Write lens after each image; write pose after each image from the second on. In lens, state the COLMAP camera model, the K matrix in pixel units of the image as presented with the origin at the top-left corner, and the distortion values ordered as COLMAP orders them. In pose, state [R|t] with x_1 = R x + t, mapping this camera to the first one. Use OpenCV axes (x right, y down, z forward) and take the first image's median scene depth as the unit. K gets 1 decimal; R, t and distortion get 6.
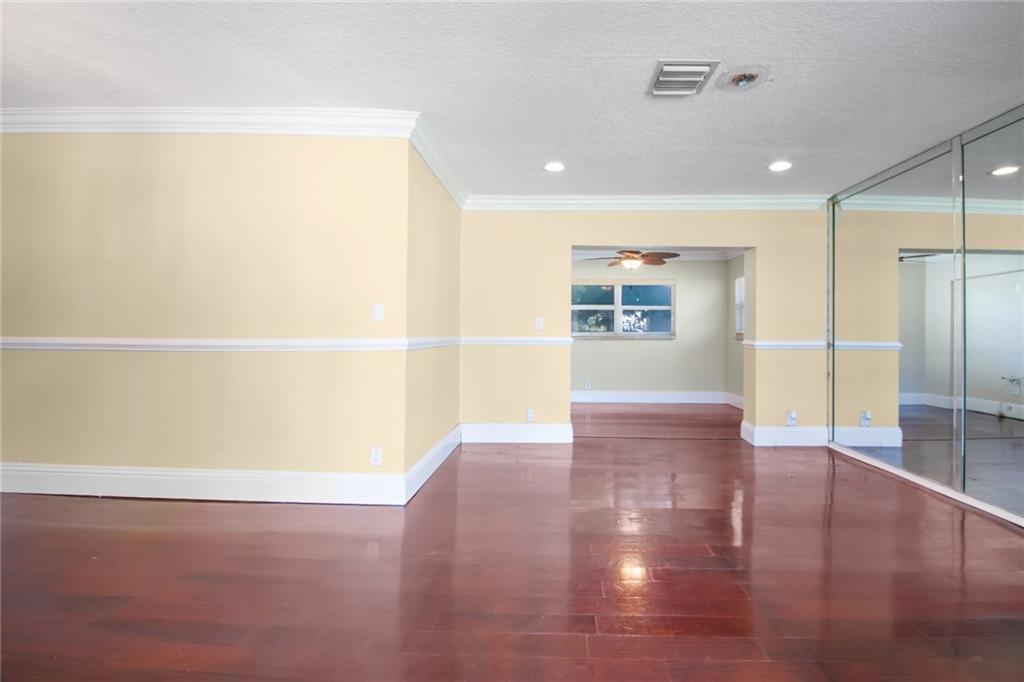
lens RADIAL K [[475.5, 0, 564.5], [0, 475.5, 316.2], [0, 0, 1]] dist [-0.026960, -0.000274]
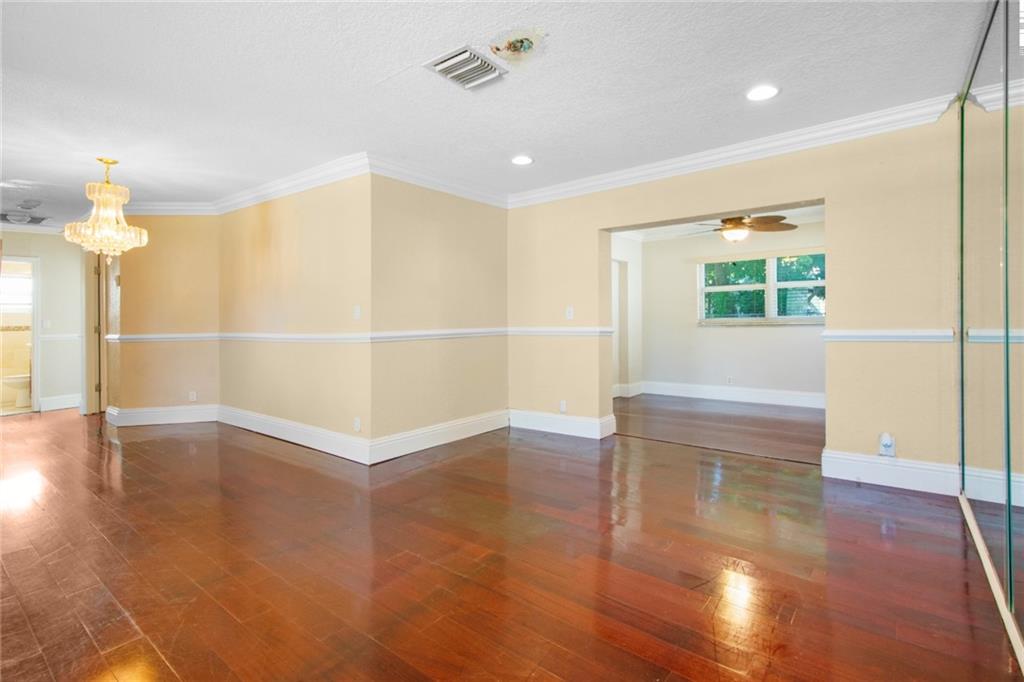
lens RADIAL K [[490.6, 0, 516.5], [0, 490.6, 298.8], [0, 0, 1]] dist [-0.016924, 0.000099]
pose [[0.790692, -0.045001, -0.610558, 0.486012], [0.043577, 0.998902, -0.017191, -0.001877], [0.610661, -0.013014, 0.791785, 0.133006]]
